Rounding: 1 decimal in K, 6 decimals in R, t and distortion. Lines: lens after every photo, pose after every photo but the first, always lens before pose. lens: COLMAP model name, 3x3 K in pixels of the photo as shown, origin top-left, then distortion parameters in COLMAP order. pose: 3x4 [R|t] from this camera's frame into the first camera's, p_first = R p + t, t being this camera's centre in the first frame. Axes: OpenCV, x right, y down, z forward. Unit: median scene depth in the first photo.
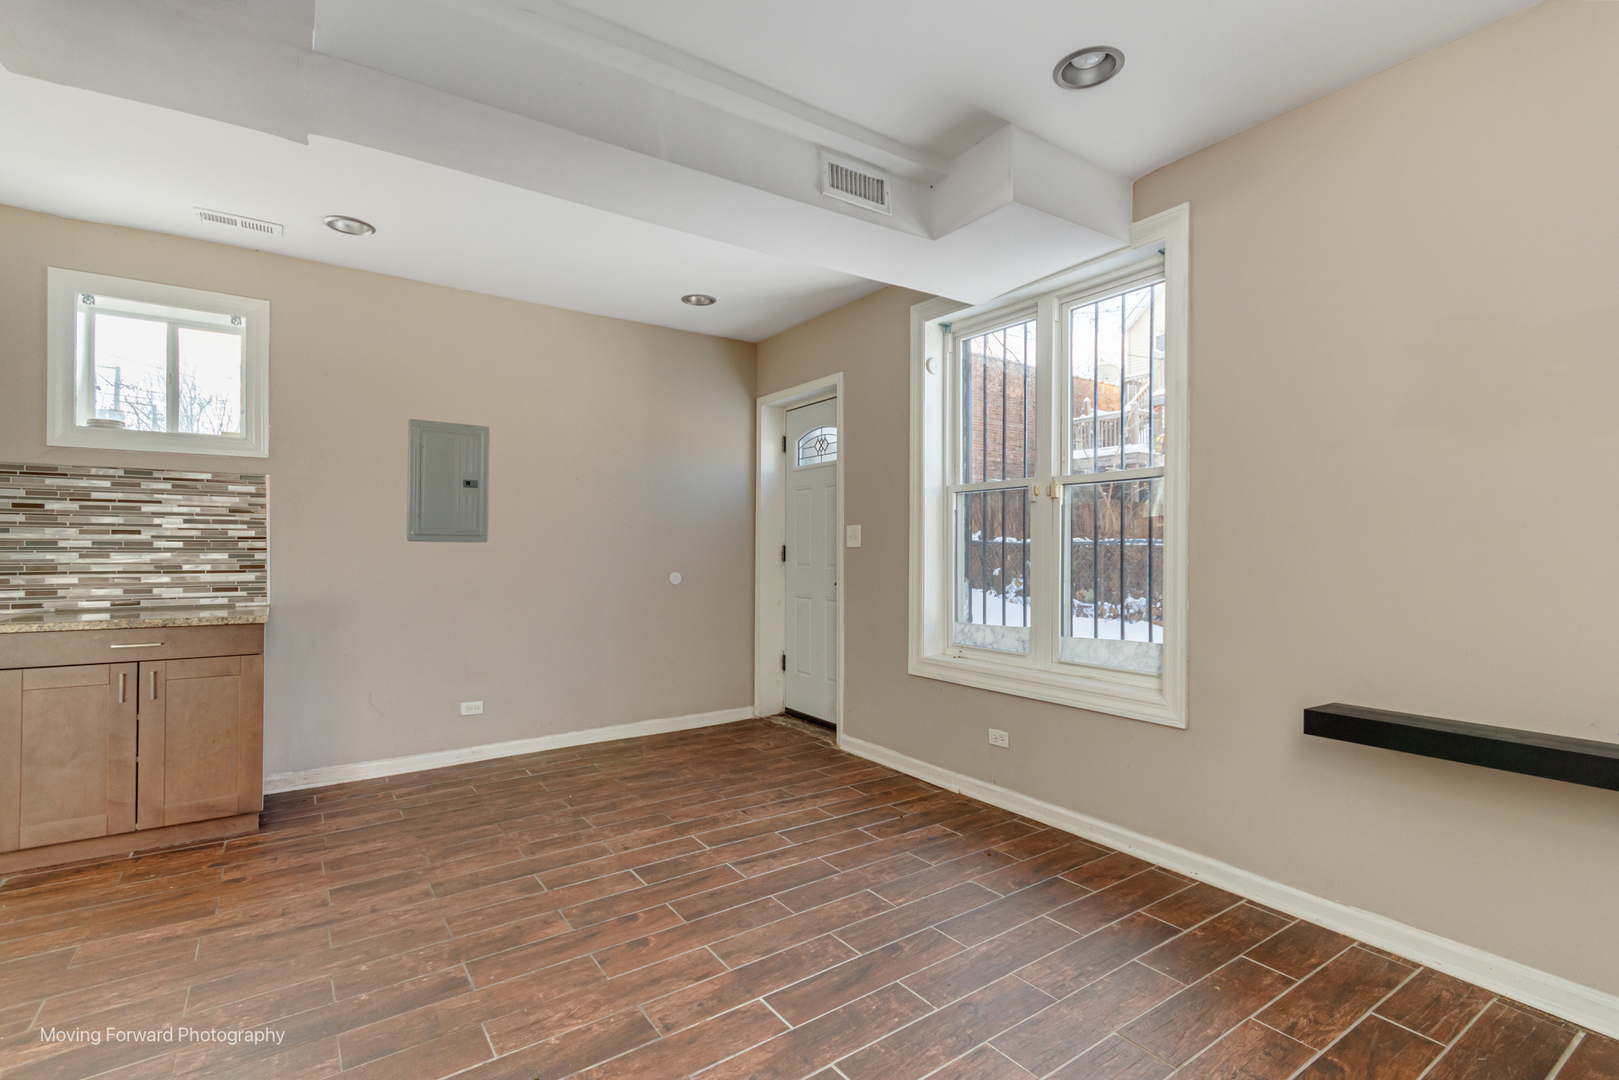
lens RADIAL K [[752.1, 0, 816.5], [0, 752.1, 546.4], [0, 0, 1]] dist [0.006069, 0.000037]
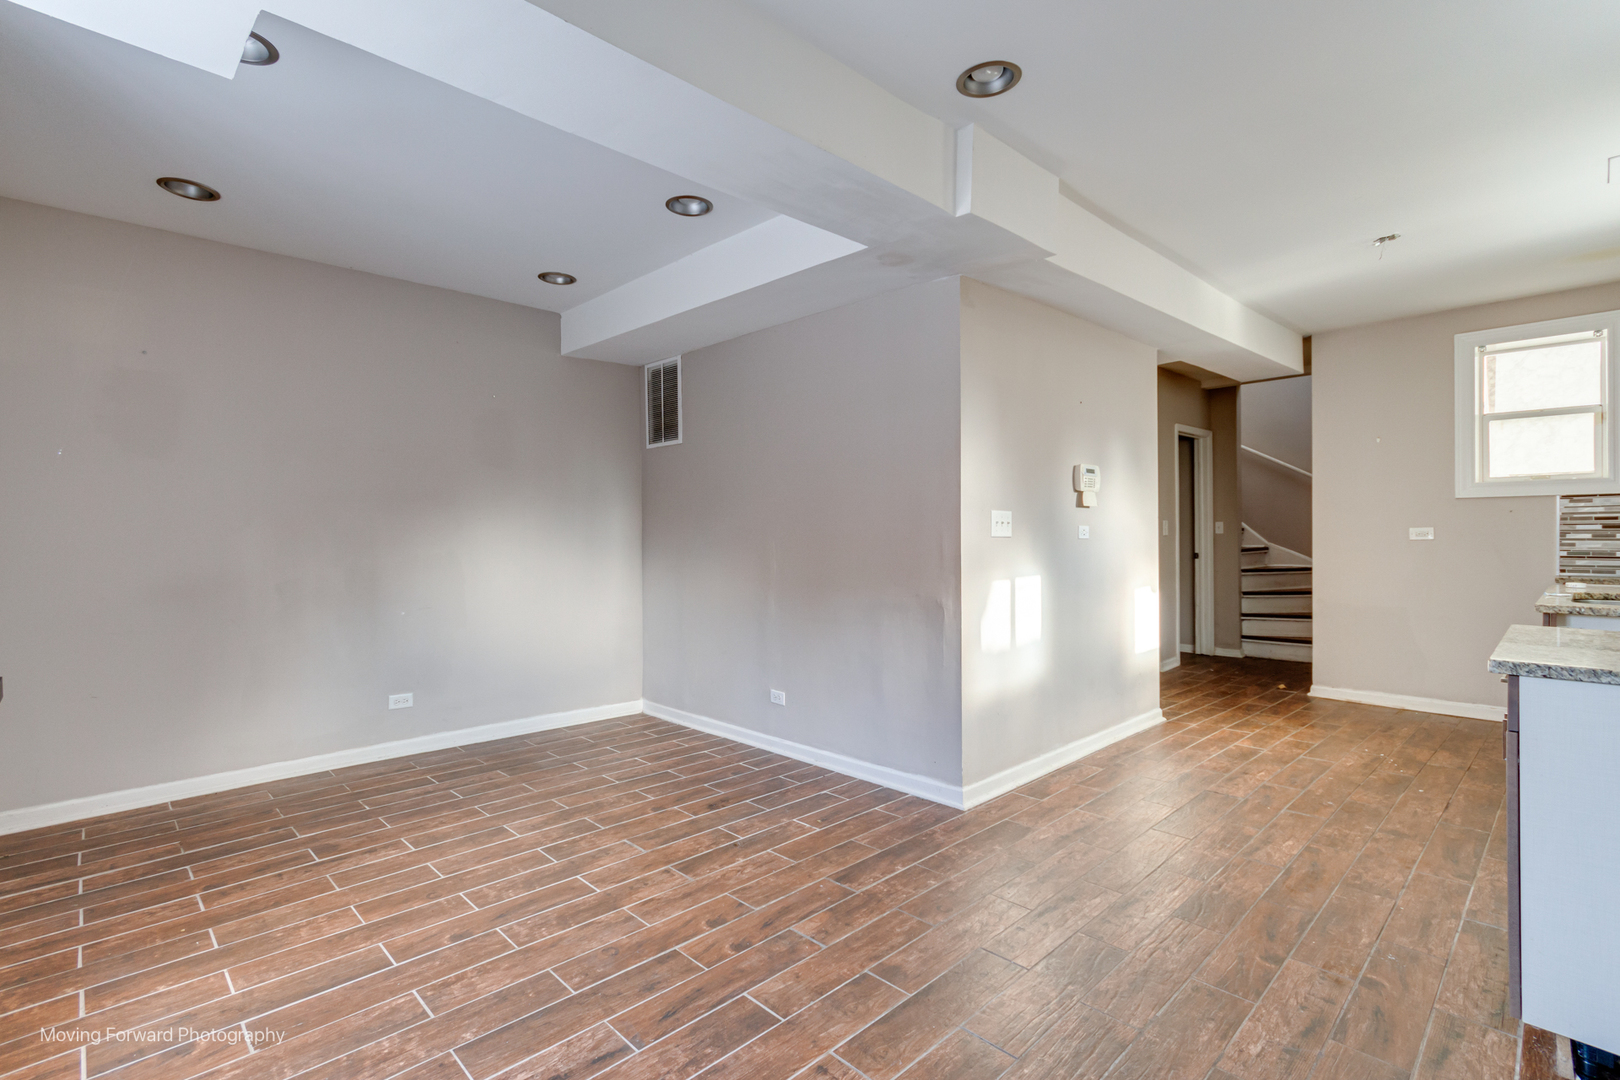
lens RADIAL K [[752.5, 0, 807.2], [0, 752.5, 530.5], [0, 0, 1]] dist [0.006069, 0.000037]
pose [[-0.988830, 0.004945, -0.148967, -0.140440], [0.005967, 0.999962, -0.006417, -0.001991], [0.148929, -0.007234, -0.988821, 1.381938]]
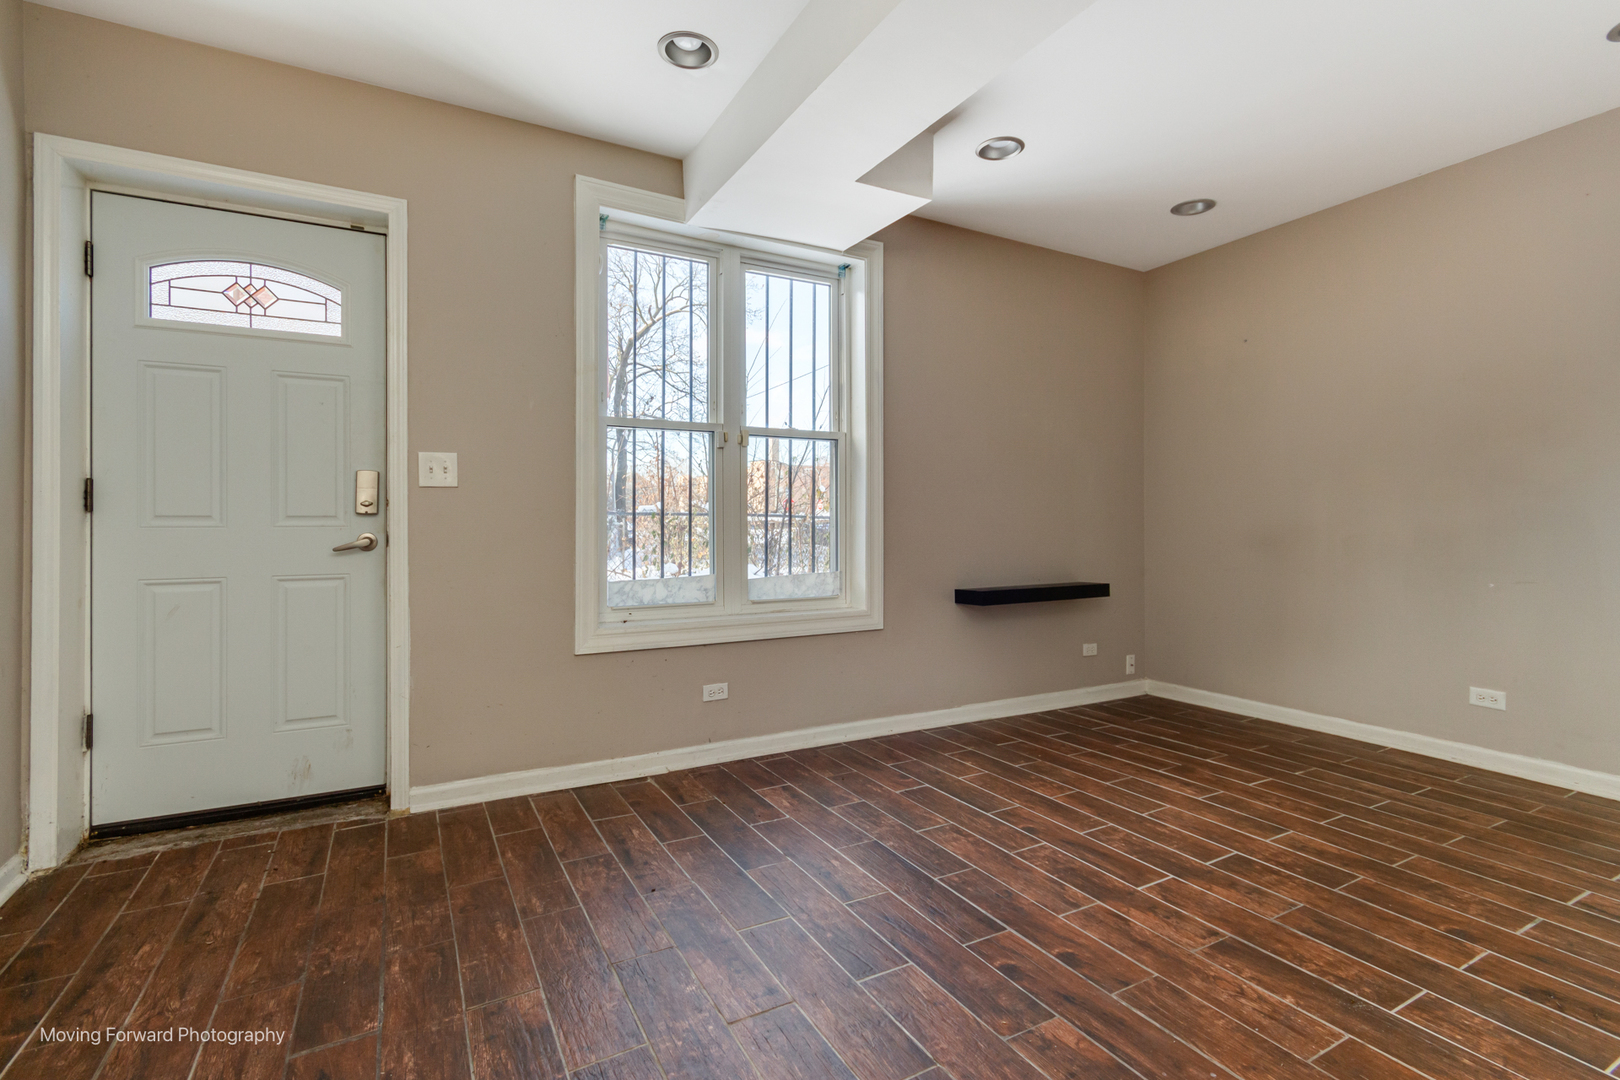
lens RADIAL K [[752.5, 0, 813.4], [0, 752.5, 519.1], [0, 0, 1]] dist [0.006069, 0.000037]
pose [[0.111622, 0.005283, 0.993737, -0.720042], [0.000982, 0.999985, -0.005426, 0.042642], [-0.993750, 0.001581, 0.111615, 0.798800]]
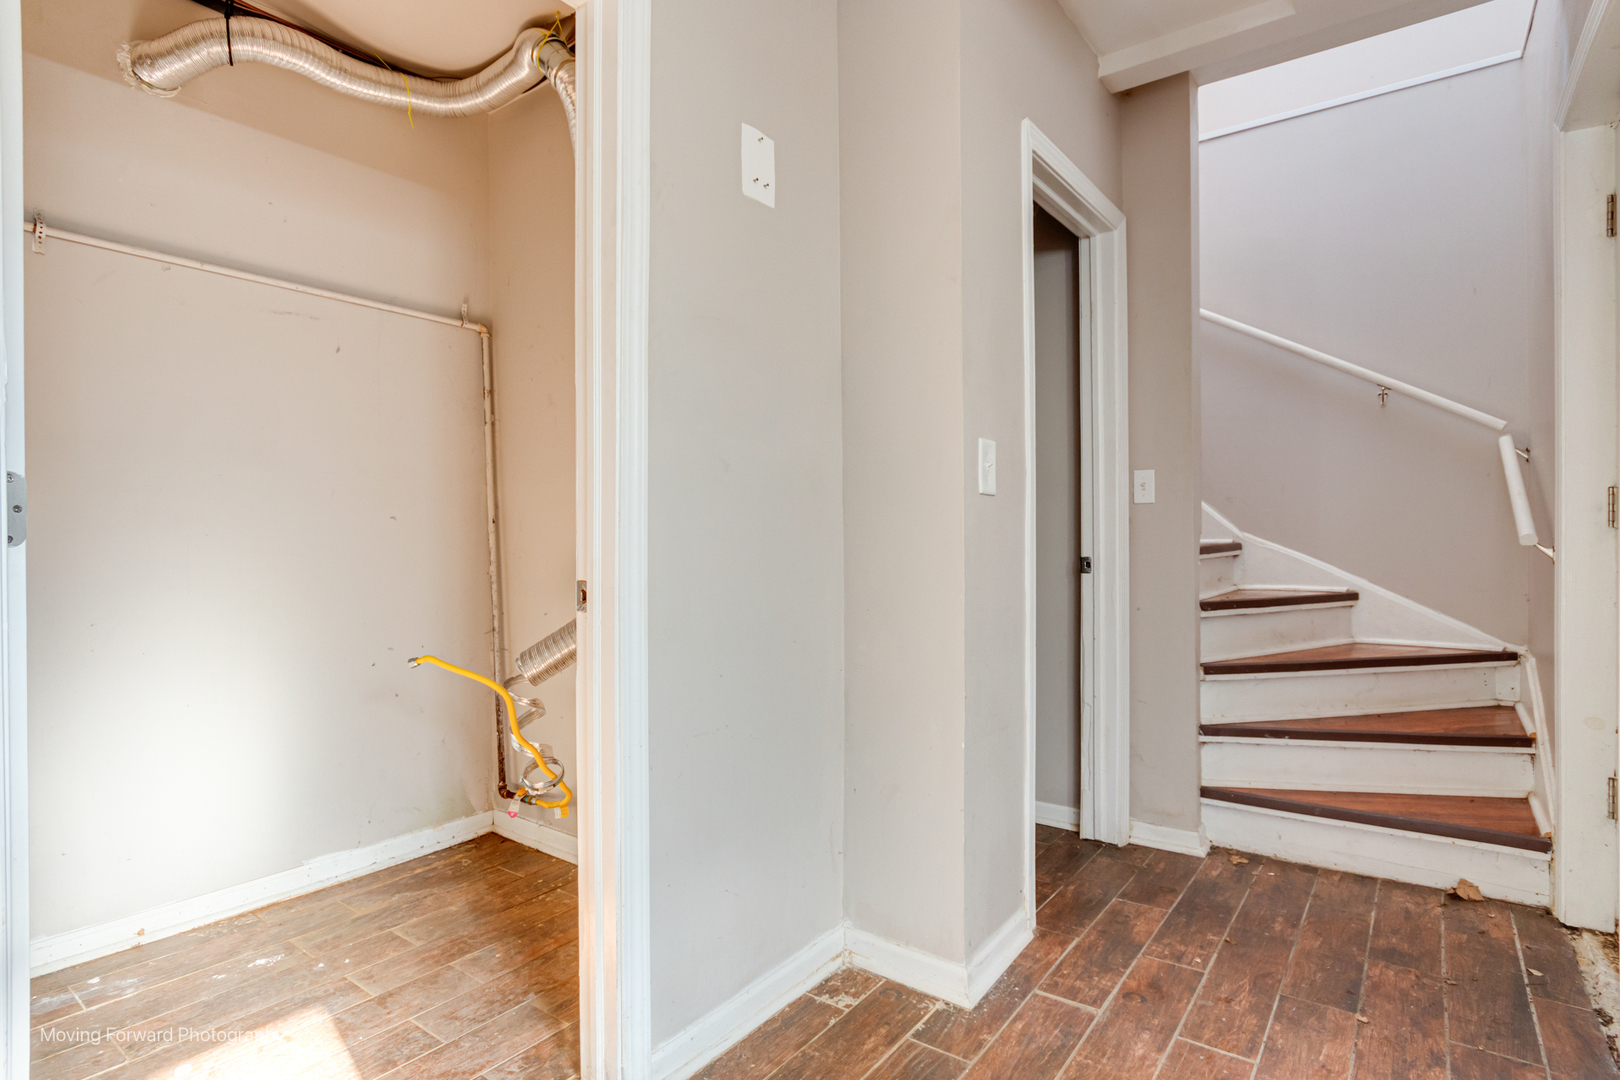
lens RADIAL K [[844.0, 0, 823.0], [0, 844.0, 540.5], [0, 0, 1]] dist [0.004933, 0.000305]
pose [[-0.942290, 0.004451, -0.334768, -1.038205], [0.004181, 0.999990, 0.001526, 0.036107], [0.334772, 0.000039, -0.942299, 0.115585]]
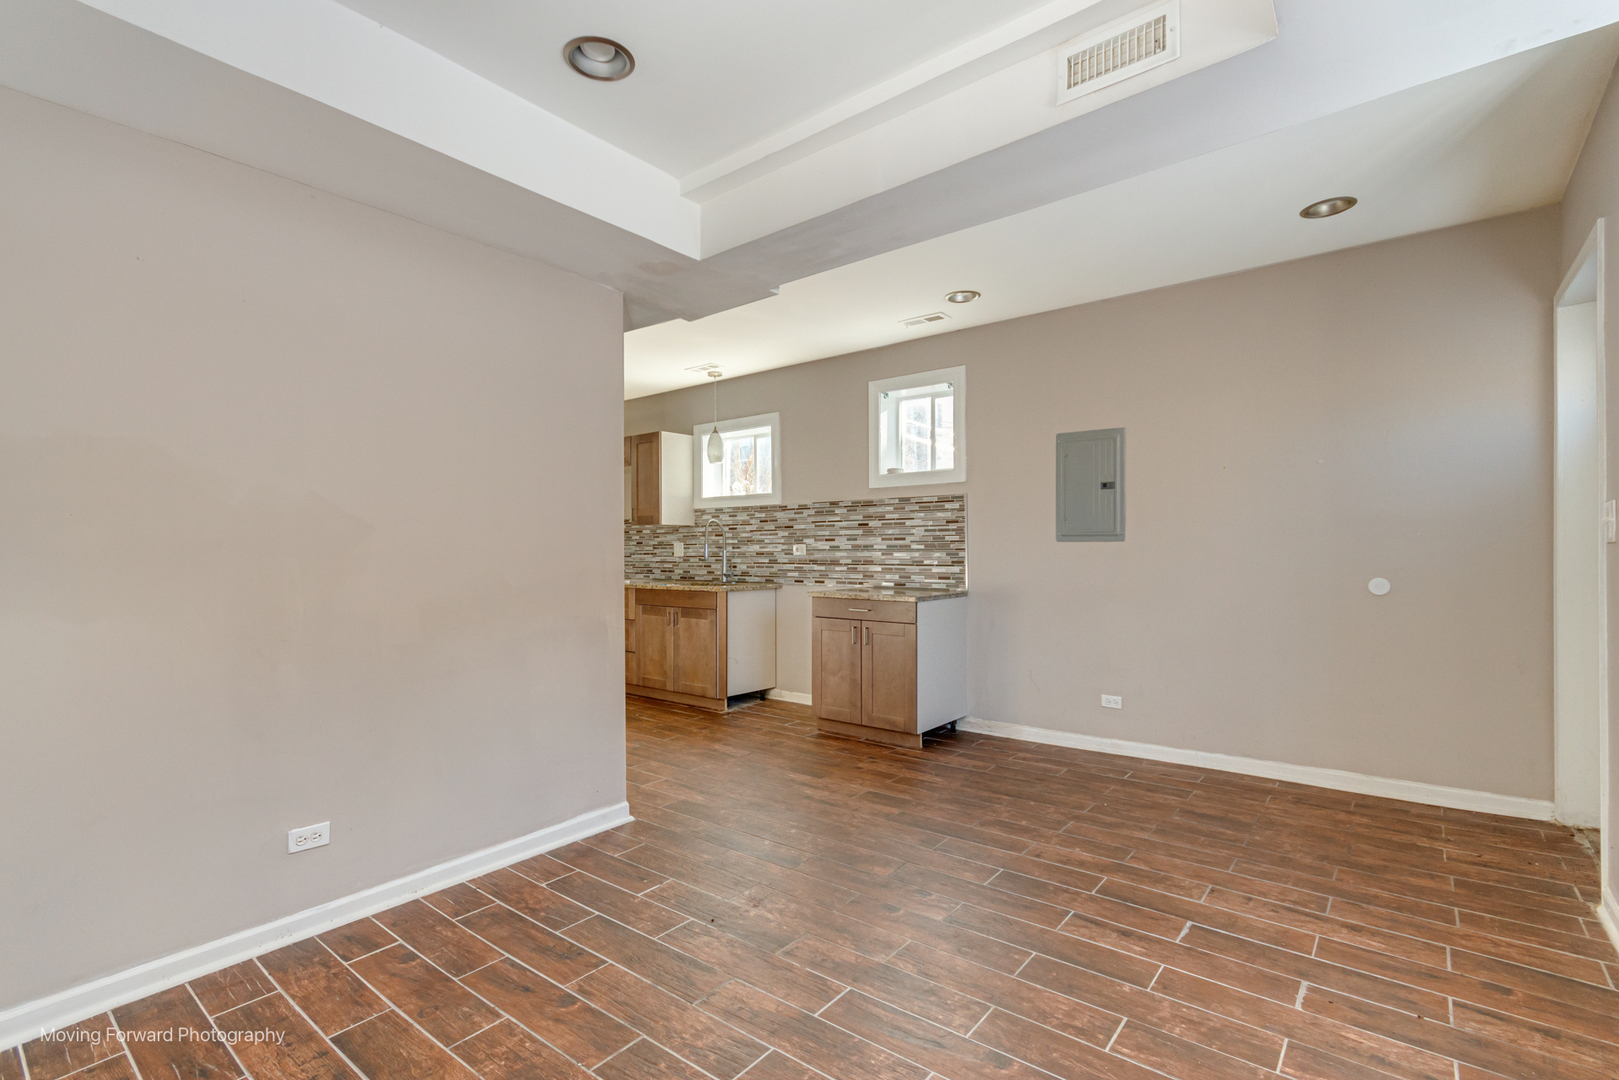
lens RADIAL K [[752.1, 0, 805.8], [0, 752.1, 548.1], [0, 0, 1]] dist [0.006069, 0.000037]
pose [[0.269324, -0.004036, -0.963041, 0.537577], [0.012049, 0.999927, -0.000820, -0.001008], [0.962974, -0.011383, 0.269353, 0.399044]]
